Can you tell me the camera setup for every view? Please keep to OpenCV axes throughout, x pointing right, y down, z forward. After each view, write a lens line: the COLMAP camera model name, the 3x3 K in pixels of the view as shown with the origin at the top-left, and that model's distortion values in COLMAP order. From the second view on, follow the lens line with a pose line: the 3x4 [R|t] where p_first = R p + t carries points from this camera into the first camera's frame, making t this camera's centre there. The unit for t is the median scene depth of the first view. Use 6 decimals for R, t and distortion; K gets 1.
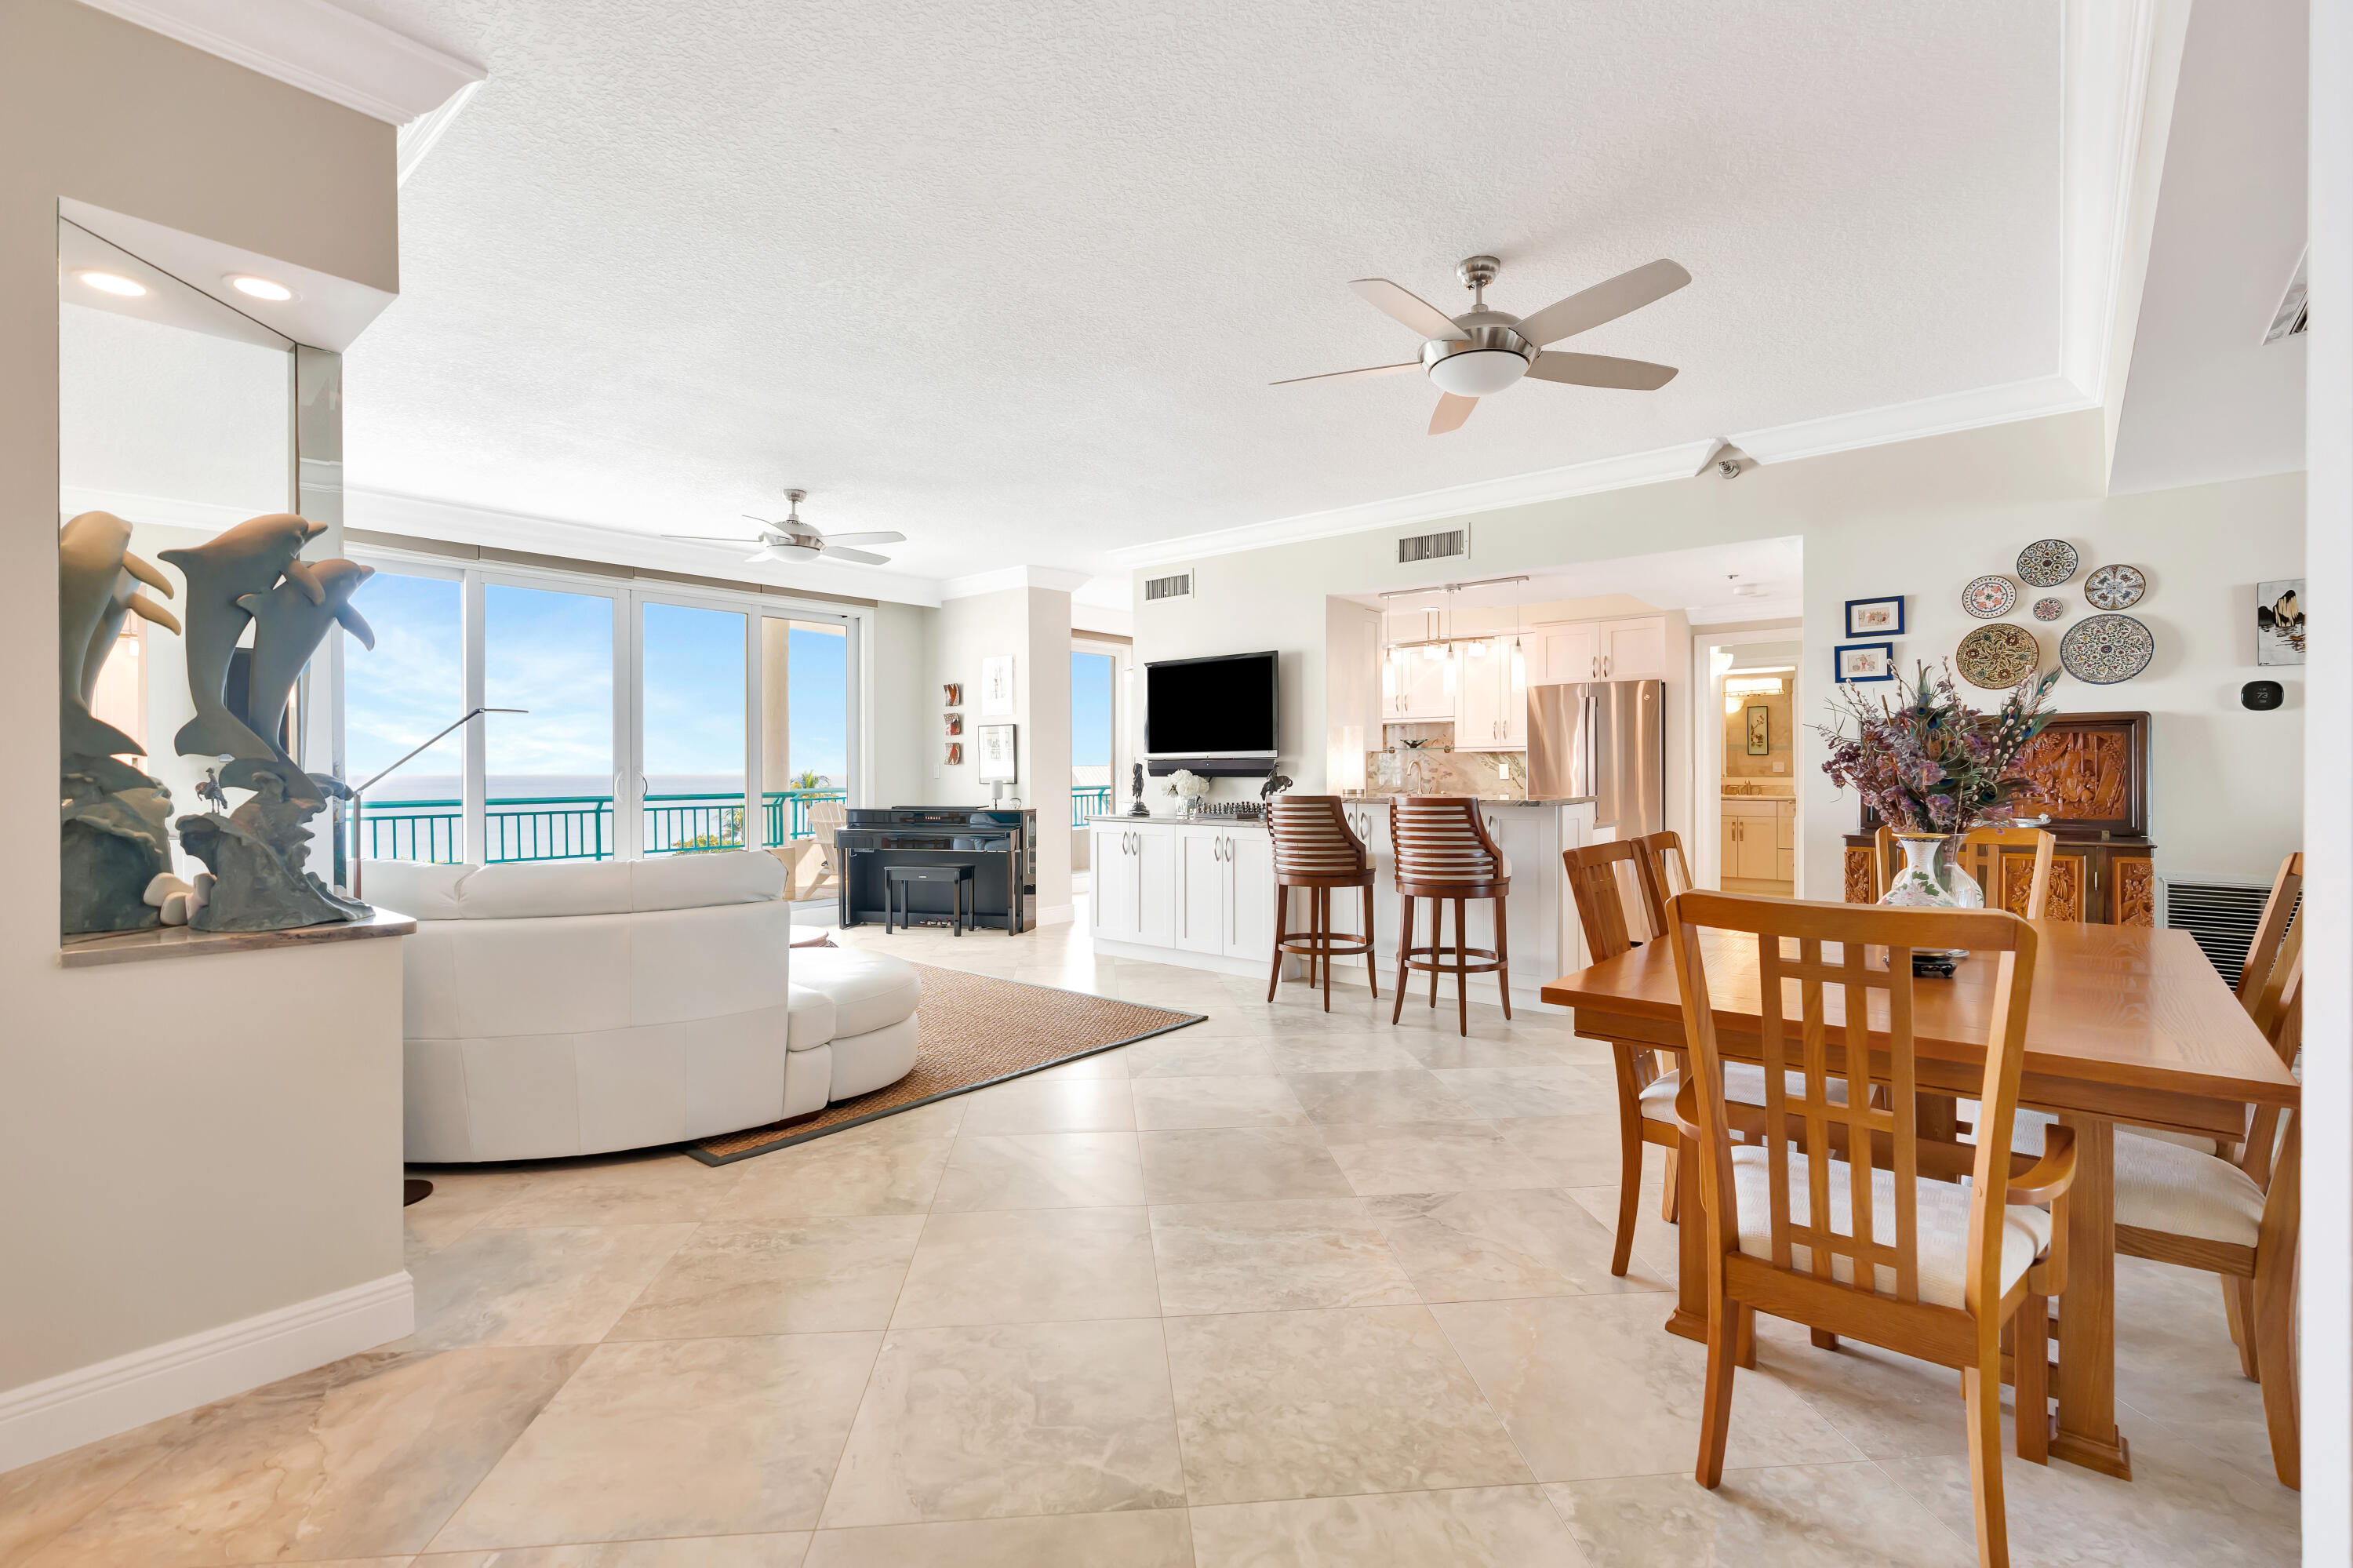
lens RADIAL K [[1052.9, 0, 1179.9], [0, 1052.9, 768.6], [0, 0, 1]] dist [-0.004896, 0.000952]
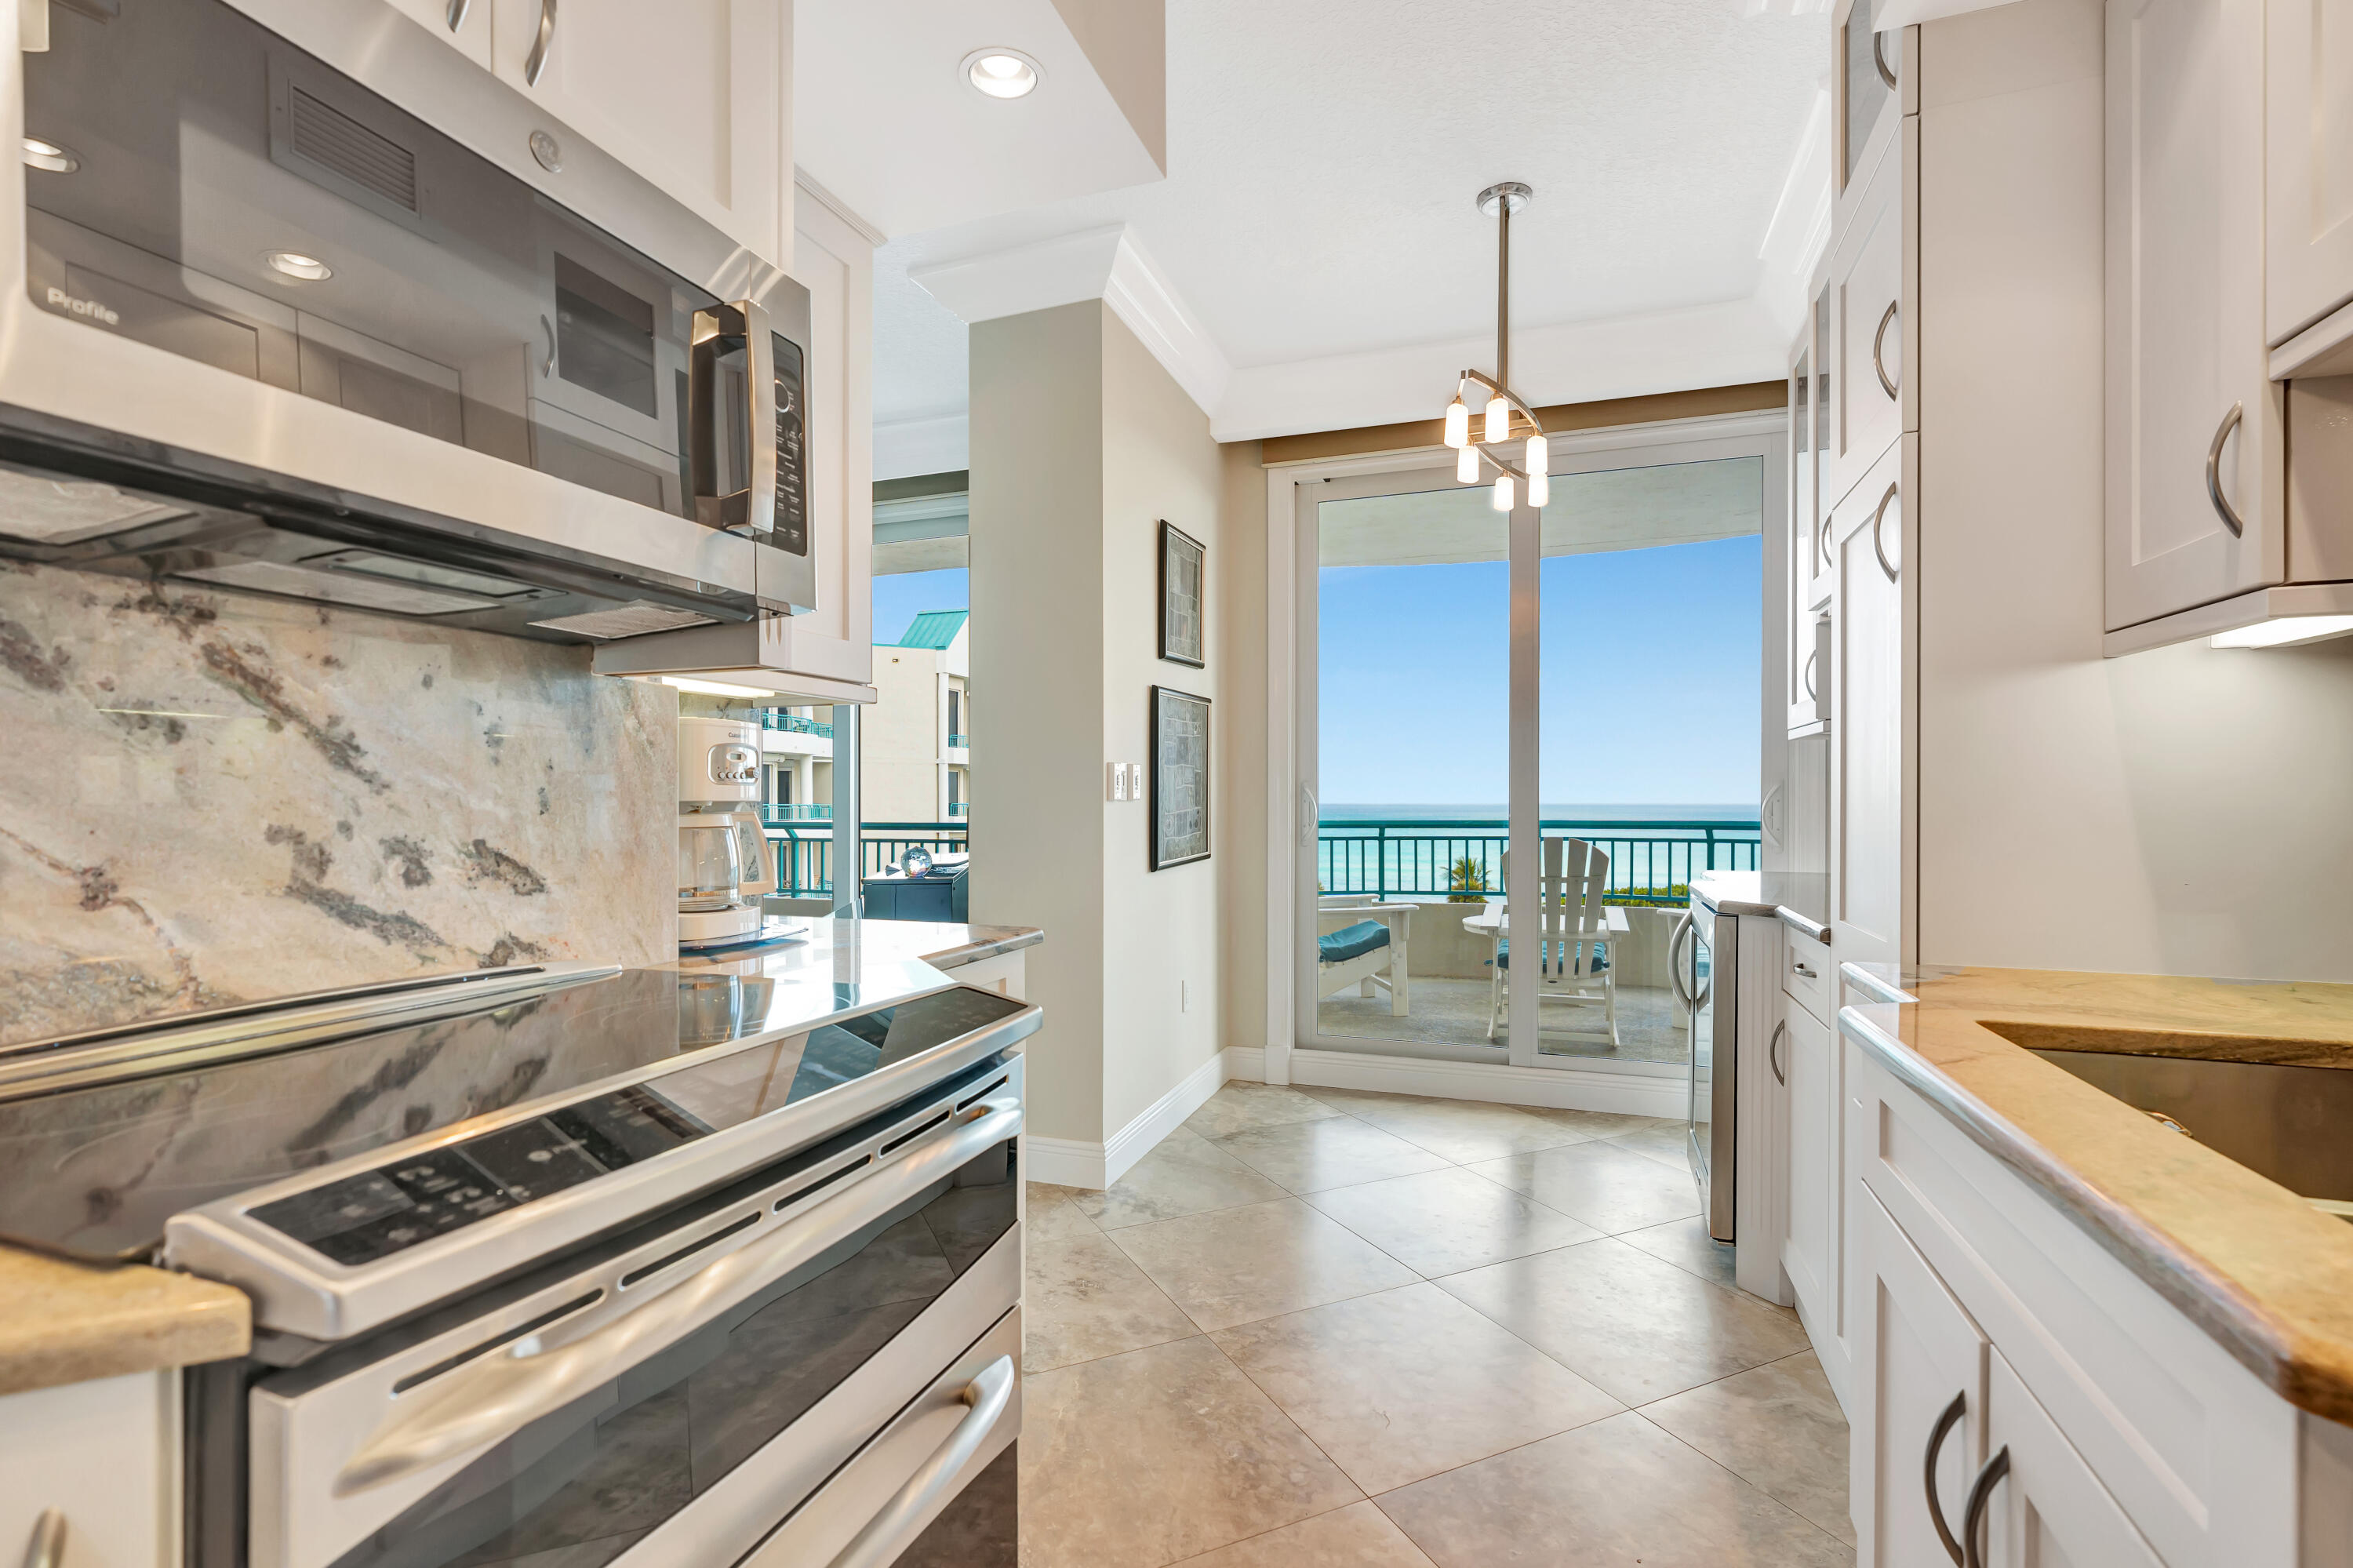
lens RADIAL K [[1052.9, 0, 1181.4], [0, 1052.9, 809.5], [0, 0, 1]] dist [-0.004896, 0.000952]
pose [[0.349214, 0.013904, -0.936940, 0.261392], [0.000489, 0.999887, 0.015021, 0.007259], [0.937043, -0.005704, 0.349167, 0.923810]]
